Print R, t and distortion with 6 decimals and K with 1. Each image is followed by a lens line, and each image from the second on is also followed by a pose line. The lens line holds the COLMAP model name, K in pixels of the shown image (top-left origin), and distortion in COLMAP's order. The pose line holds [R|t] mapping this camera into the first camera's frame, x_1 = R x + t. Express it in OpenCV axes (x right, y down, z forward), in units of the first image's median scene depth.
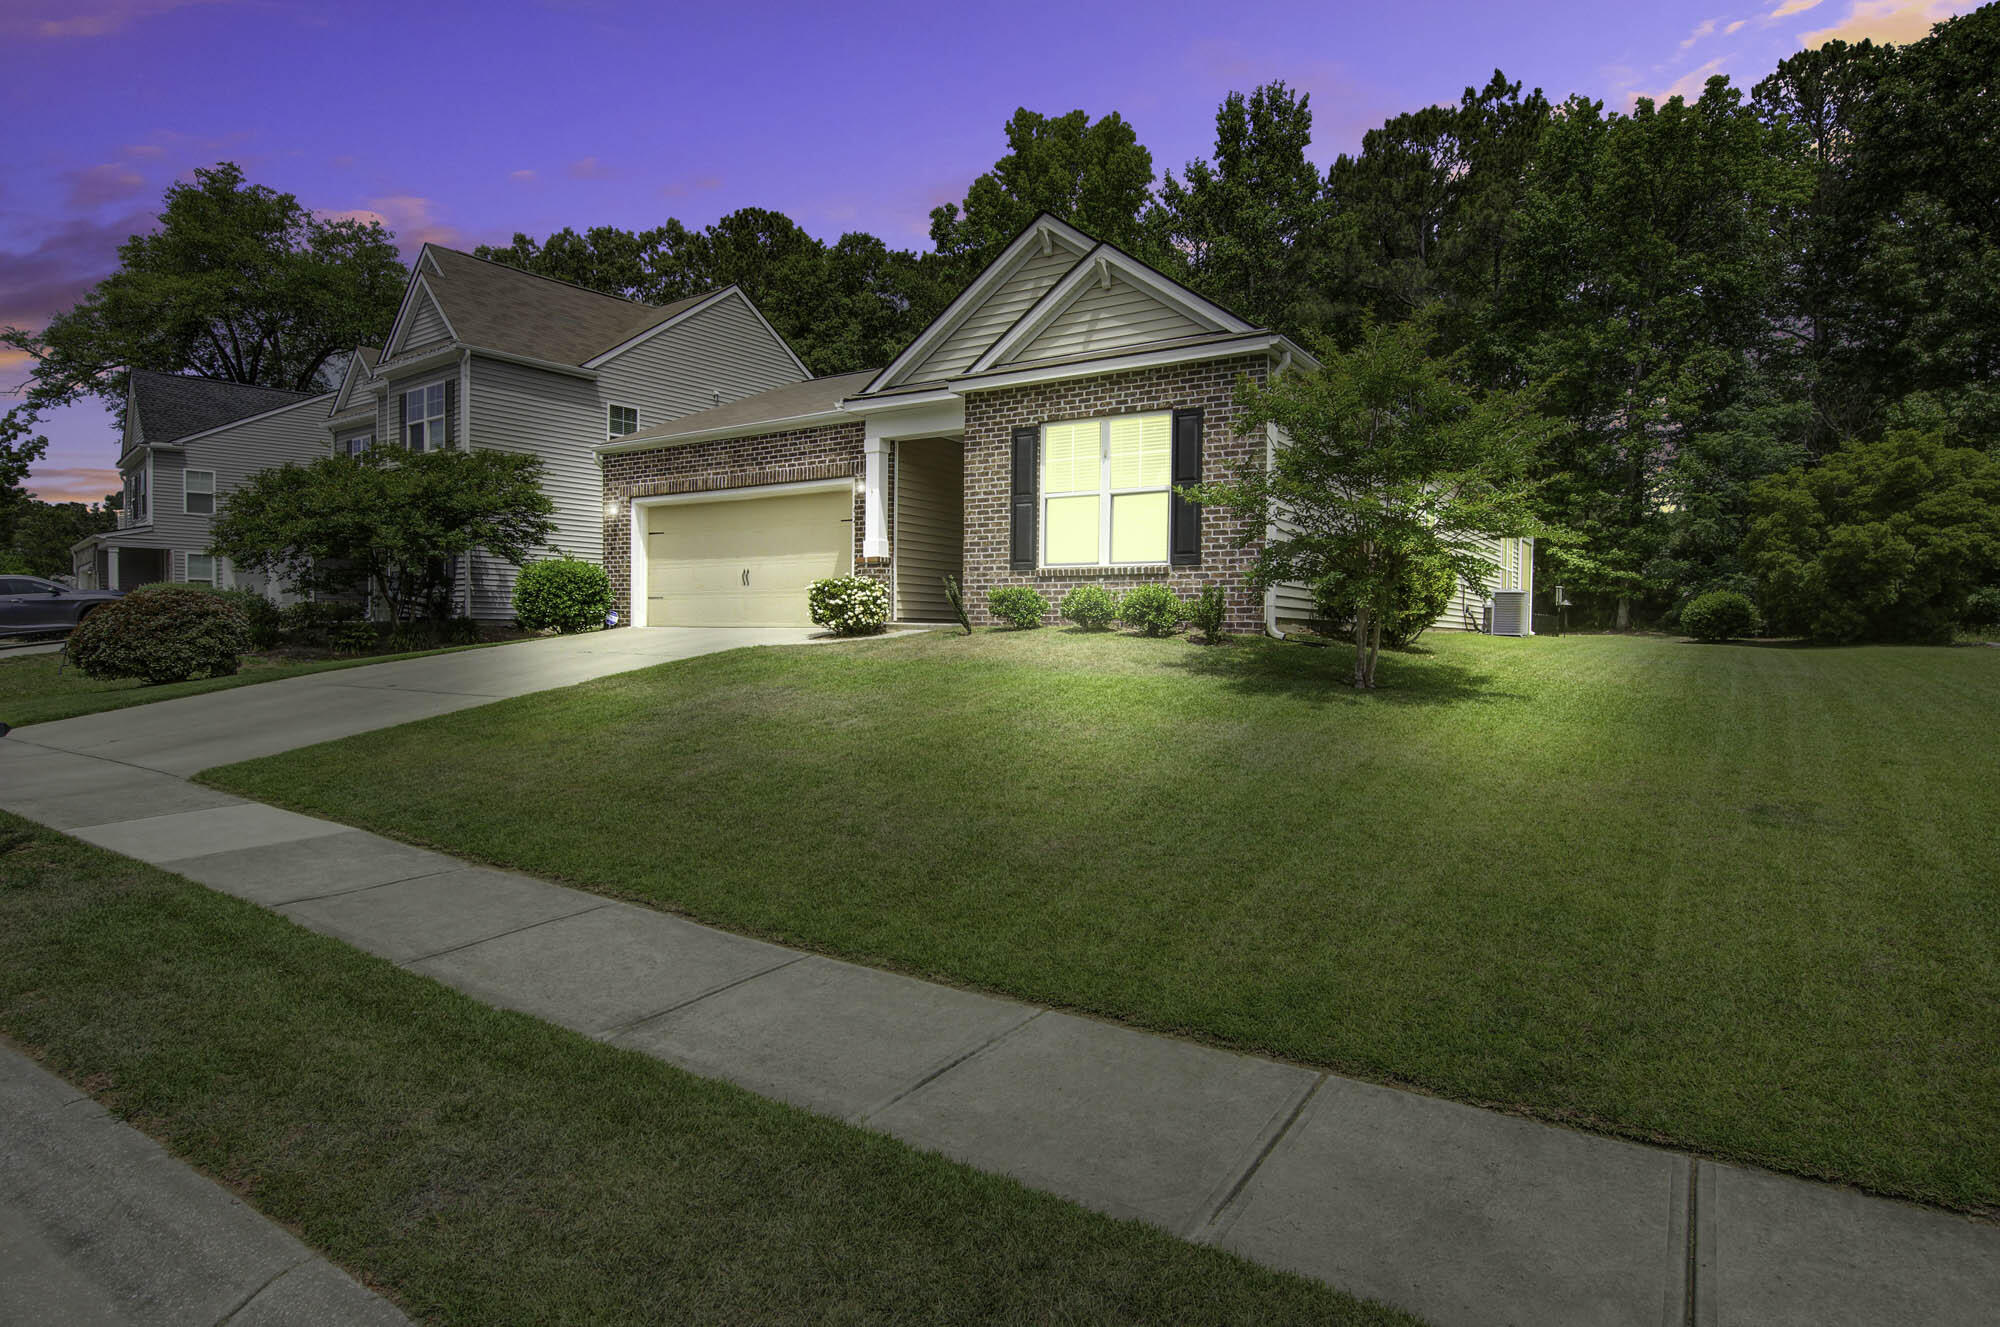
lens RADIAL K [[1118.4, 0, 991.2], [0, 1118.4, 662.2], [0, 0, 1]] dist [-0.008935, 0.000191]
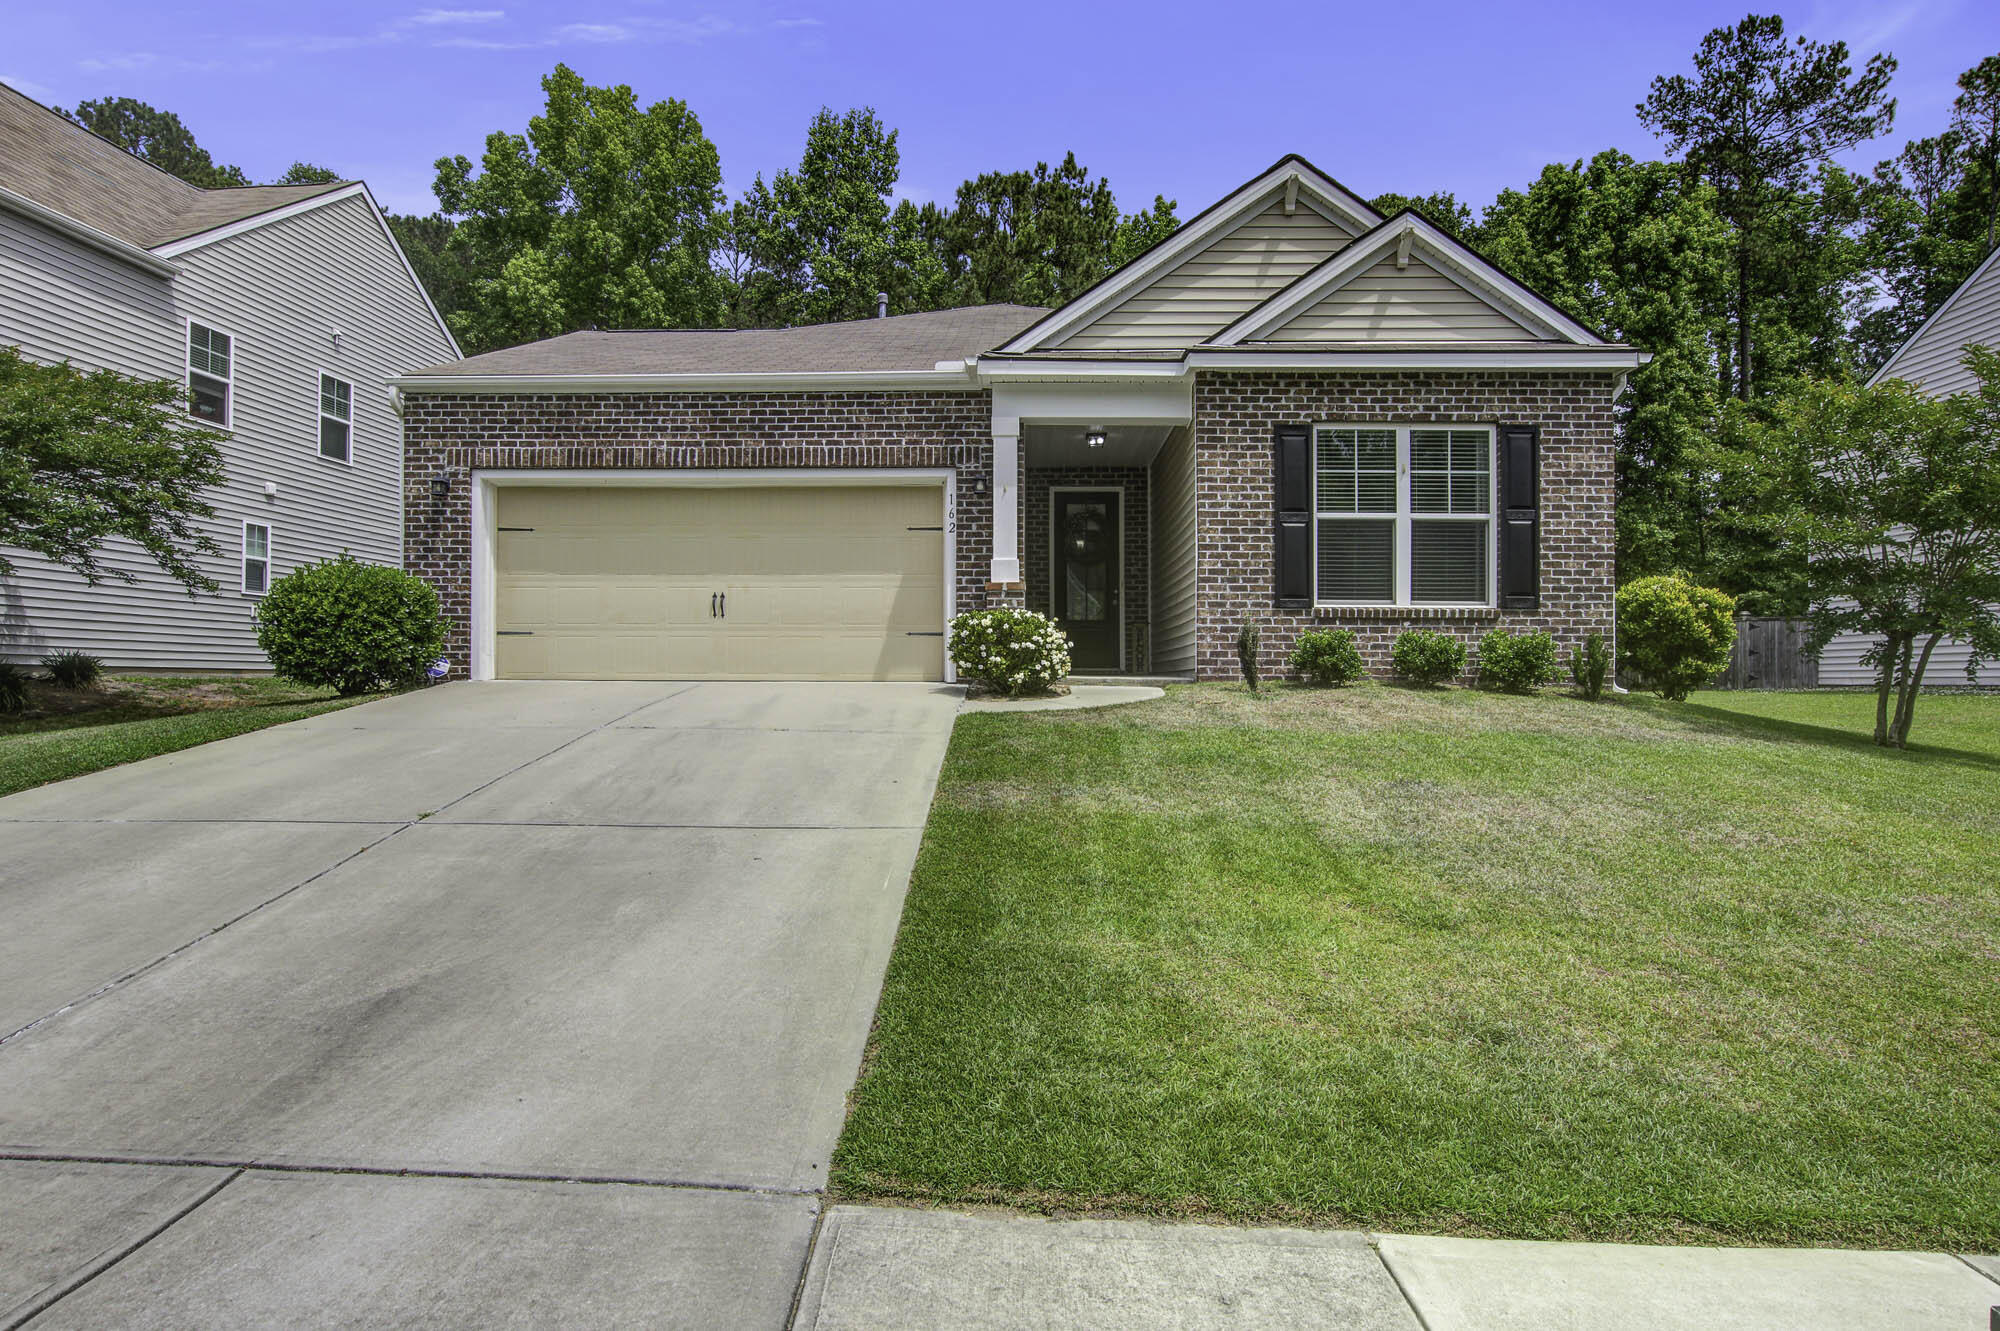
lens RADIAL K [[1127.1, 0, 991.8], [0, 1127.1, 662.7], [0, 0, 1]] dist [-0.023287, 0.002307]
pose [[0.846679, 0.005232, 0.532079, -0.562991], [0.015445, 0.999289, -0.034403, -0.021800], [-0.531880, 0.037346, 0.845996, 0.459492]]
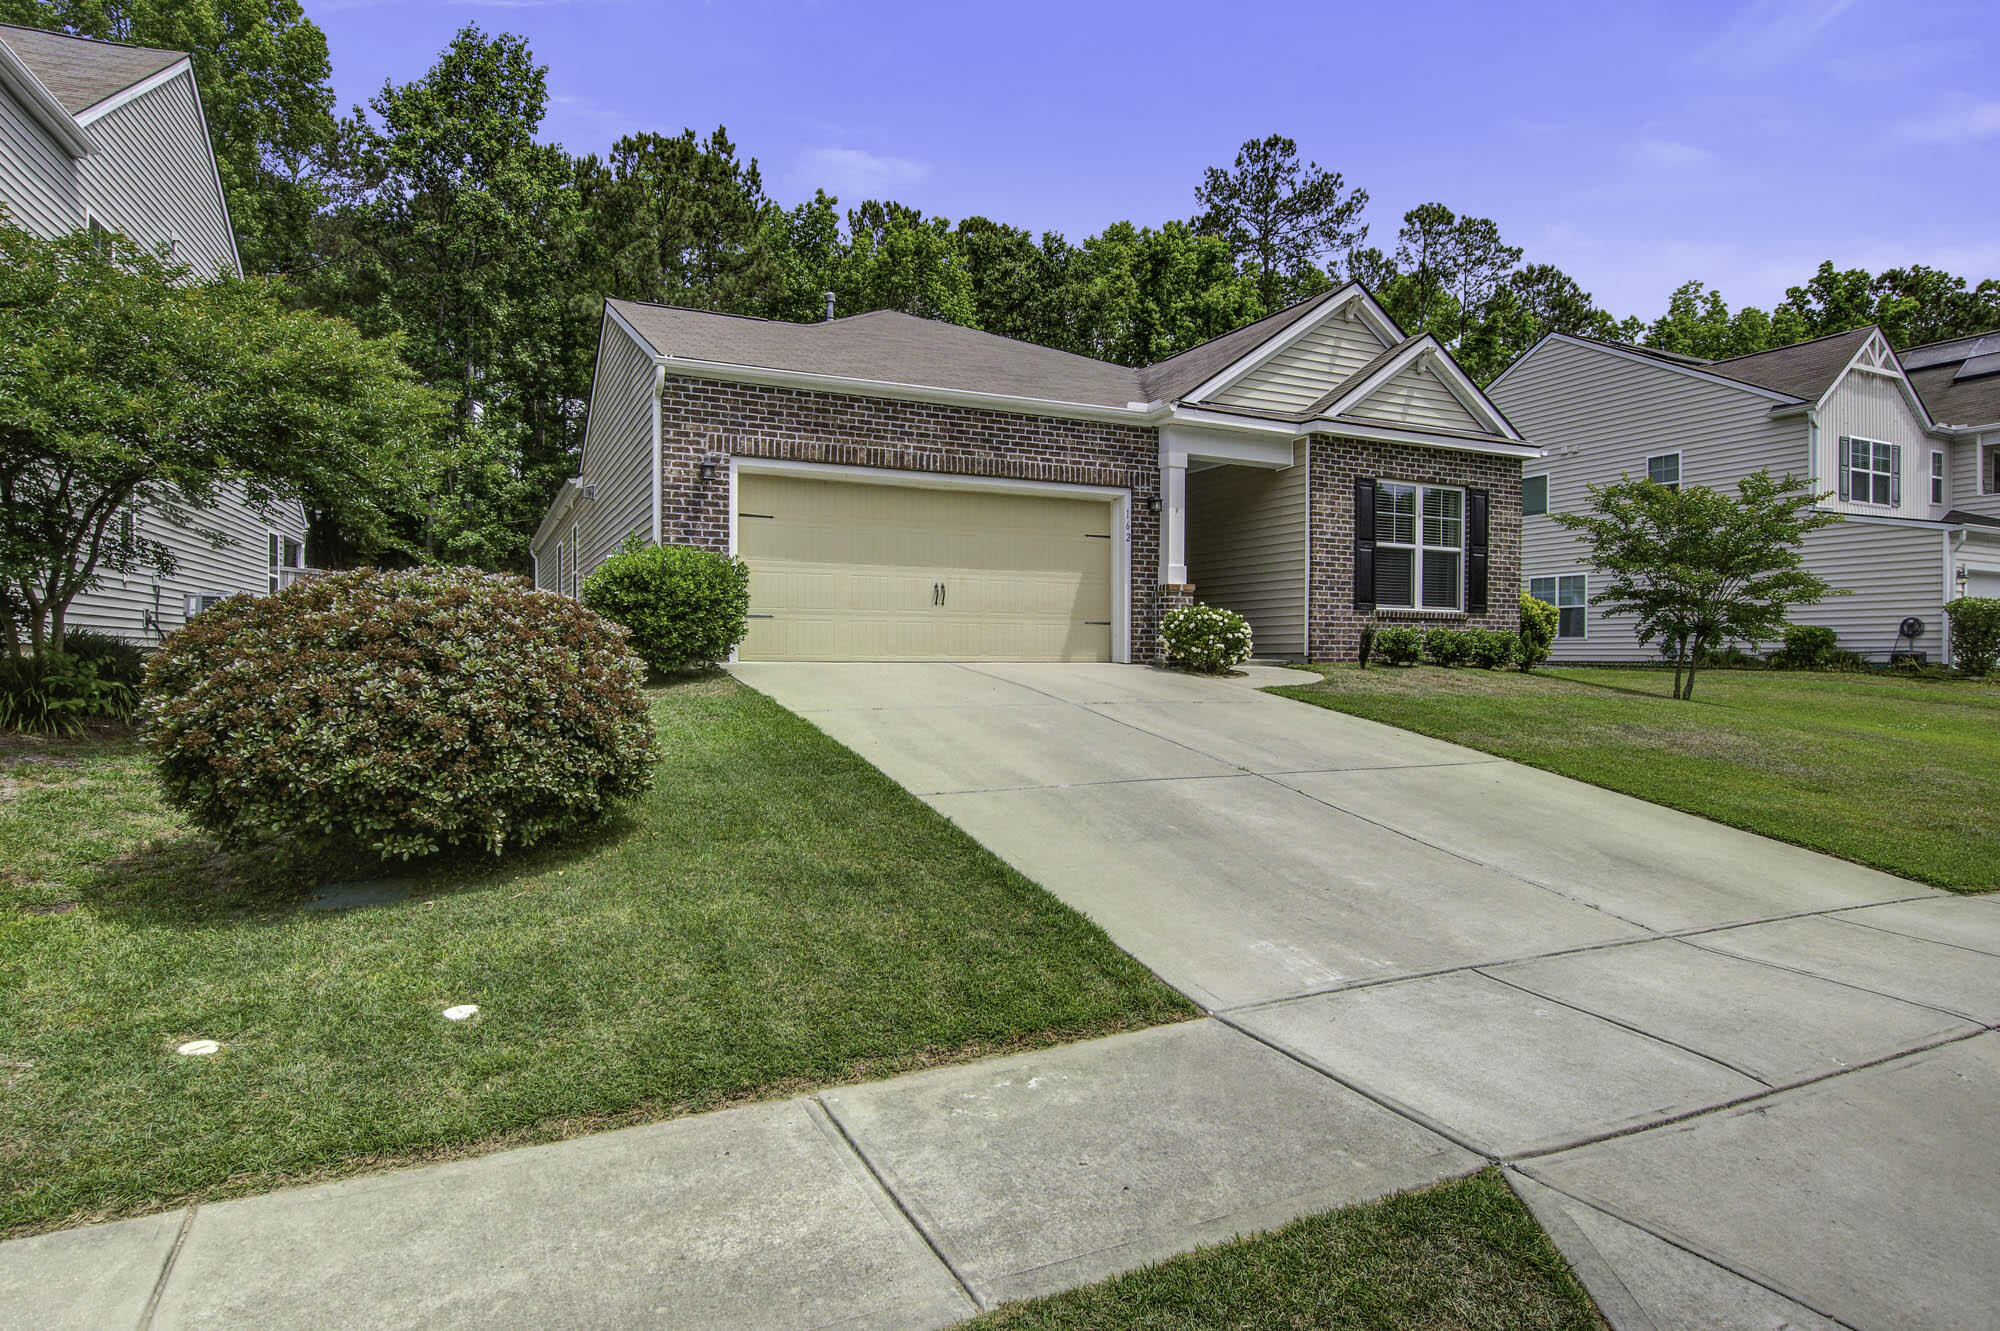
lens RADIAL K [[1127.1, 0, 991.8], [0, 1127.1, 662.7], [0, 0, 1]] dist [-0.023287, 0.002307]
pose [[0.504133, -0.009801, 0.863571, -1.095600], [0.020342, 0.999793, -0.000529, -0.038773], [-0.863387, 0.017833, 0.504228, 0.770953]]
